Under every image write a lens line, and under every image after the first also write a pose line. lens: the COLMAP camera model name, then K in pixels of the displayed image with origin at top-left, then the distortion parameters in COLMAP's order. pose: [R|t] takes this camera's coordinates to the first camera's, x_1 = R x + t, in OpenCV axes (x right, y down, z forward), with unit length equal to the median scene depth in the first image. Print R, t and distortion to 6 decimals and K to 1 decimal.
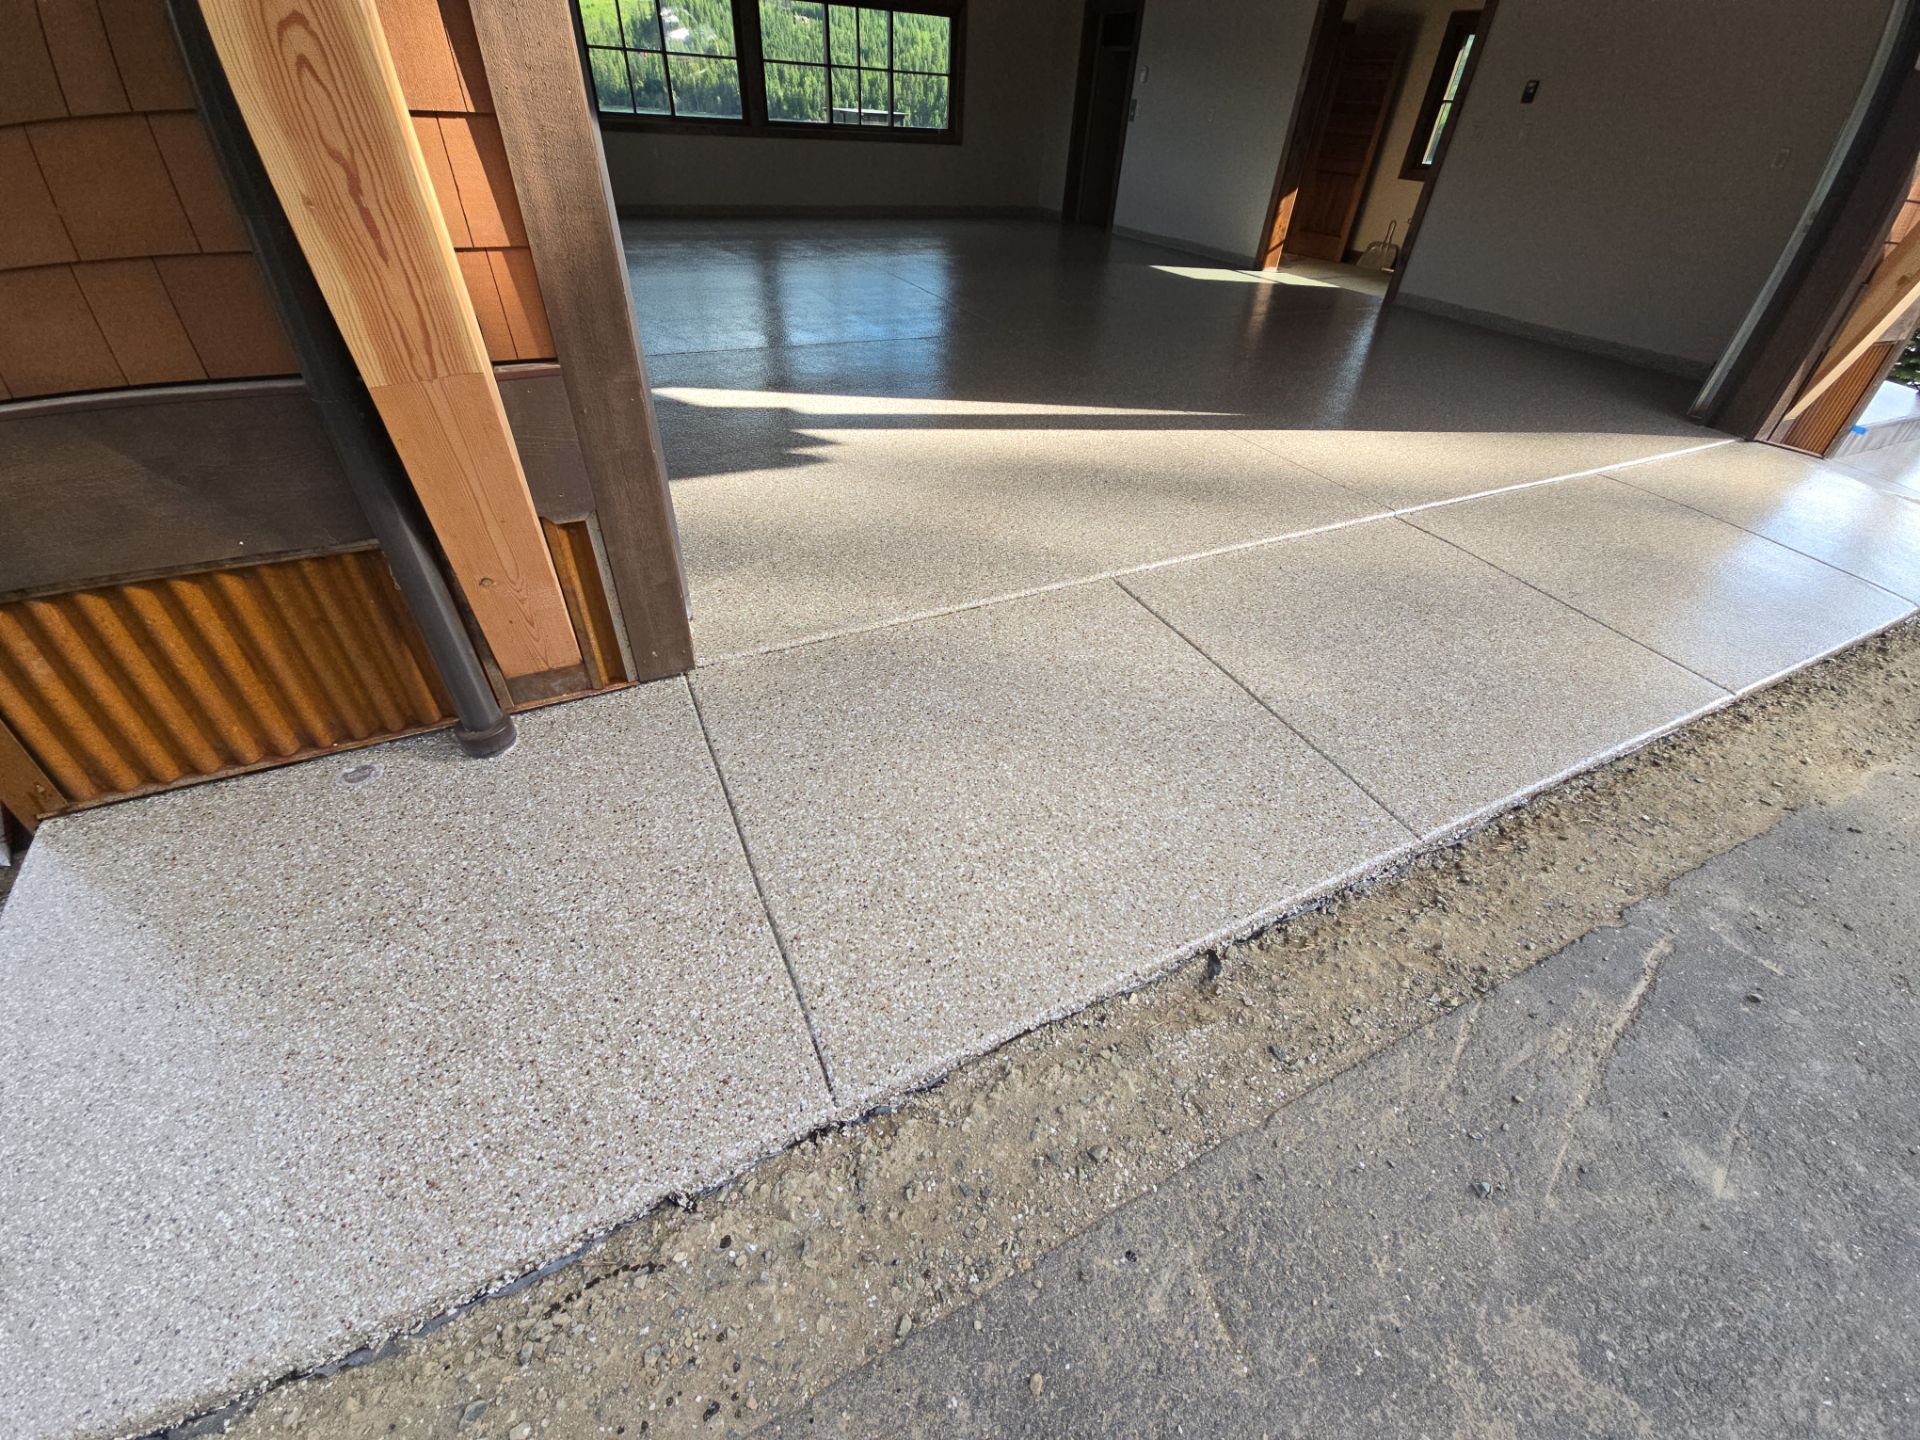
lens RADIAL K [[760.2, 0, 958.7], [0, 760.2, 718.0], [0, 0, 1]] dist [-0.001244, 0.000693]
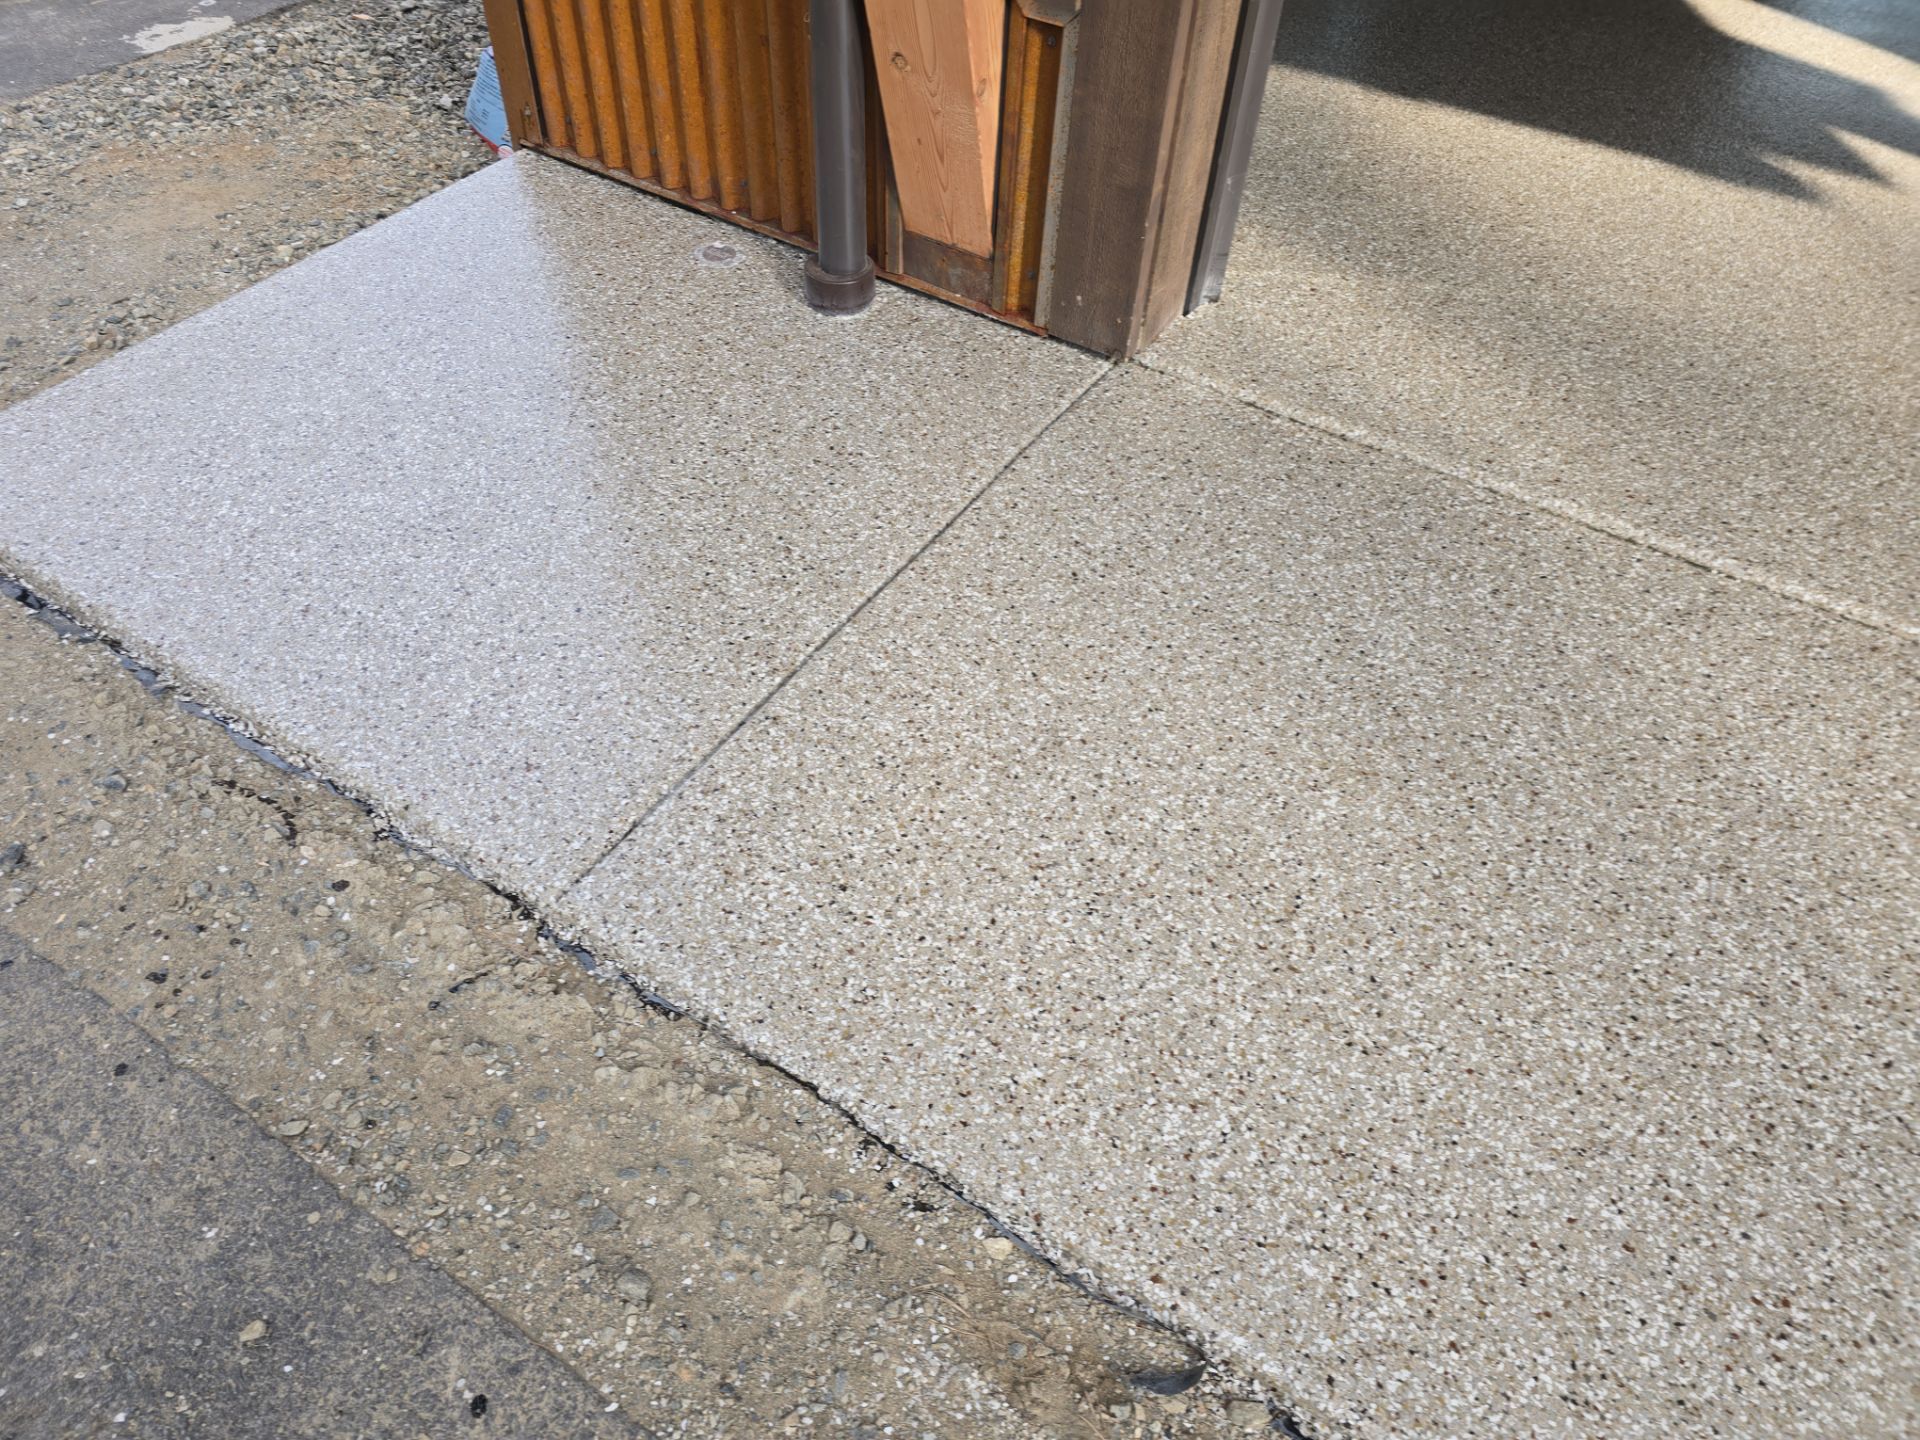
lens RADIAL K [[1265.8, 0, 968.0], [0, 1265.8, 707.3], [0, 0, 1]] dist [0.039772, -0.023761]
pose [[0.514915, 0.605008, -0.607312, 0.503051], [-0.552794, 0.775817, 0.304182, -0.124662], [0.655195, 0.179090, 0.733925, 0.344876]]
